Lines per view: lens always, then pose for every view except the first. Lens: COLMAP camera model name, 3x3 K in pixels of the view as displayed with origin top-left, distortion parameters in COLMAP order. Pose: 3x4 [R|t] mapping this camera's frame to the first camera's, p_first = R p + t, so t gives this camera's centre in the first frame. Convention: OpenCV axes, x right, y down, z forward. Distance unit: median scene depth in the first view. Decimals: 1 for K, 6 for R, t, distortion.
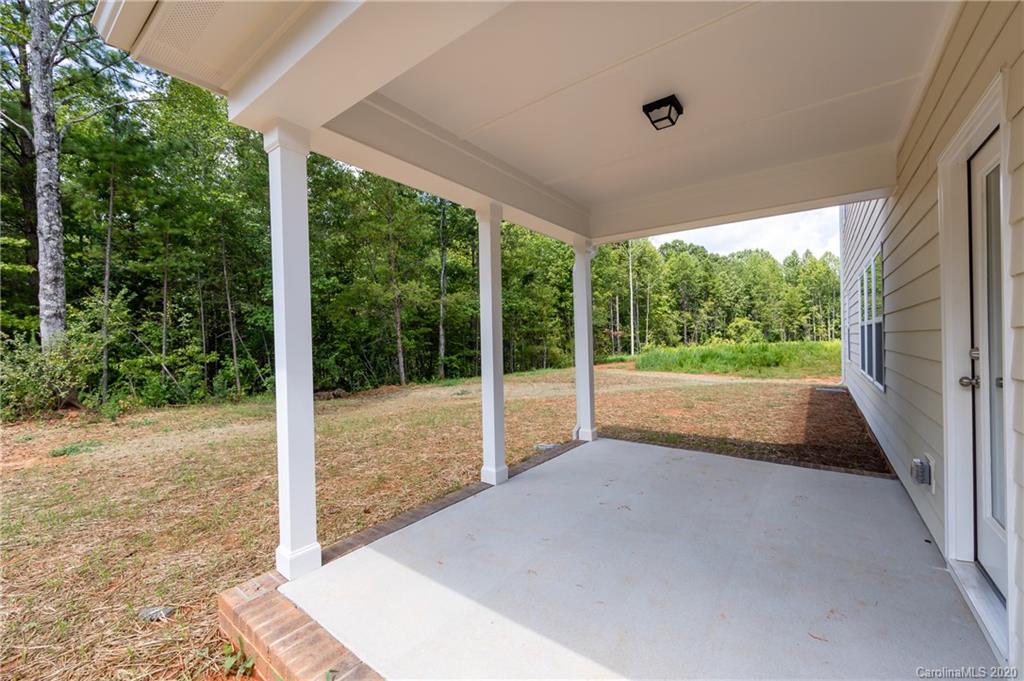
lens RADIAL K [[401.6, 0, 512.0], [0, 401.6, 340.5], [0, 0, 1]] dist [0.002712, 0.000098]
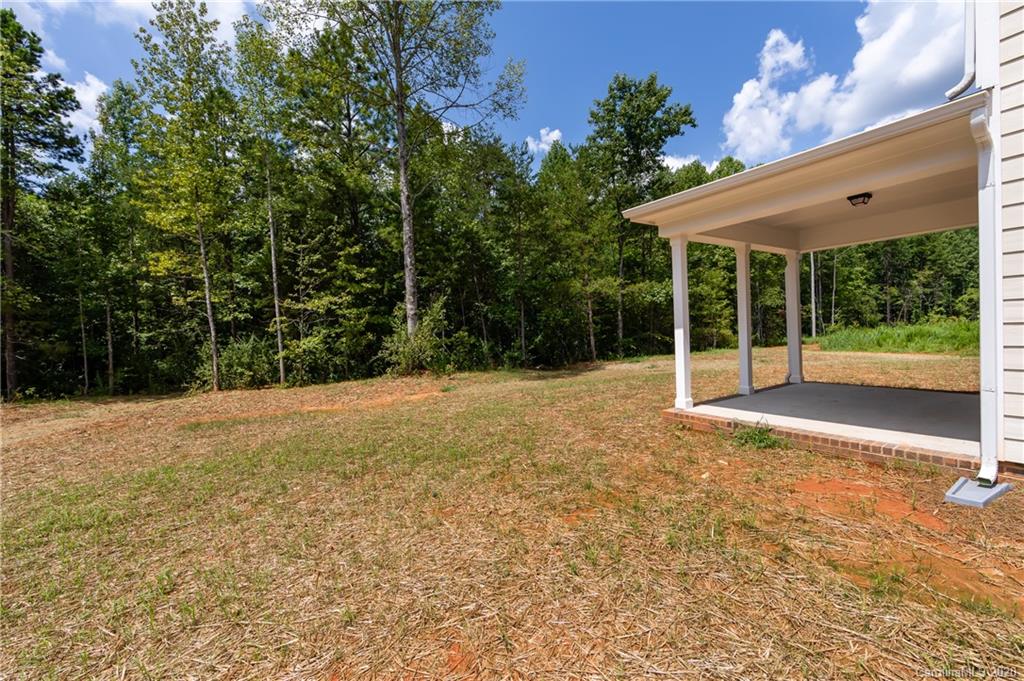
lens RADIAL K [[401.6, 0, 512.0], [0, 401.6, 340.5], [0, 0, 1]] dist [0.002712, 0.000098]
pose [[0.940542, -0.011947, -0.339468, -0.054245], [0.023101, 0.999317, 0.028832, 0.002957], [0.338892, -0.034960, 0.940176, -0.139236]]
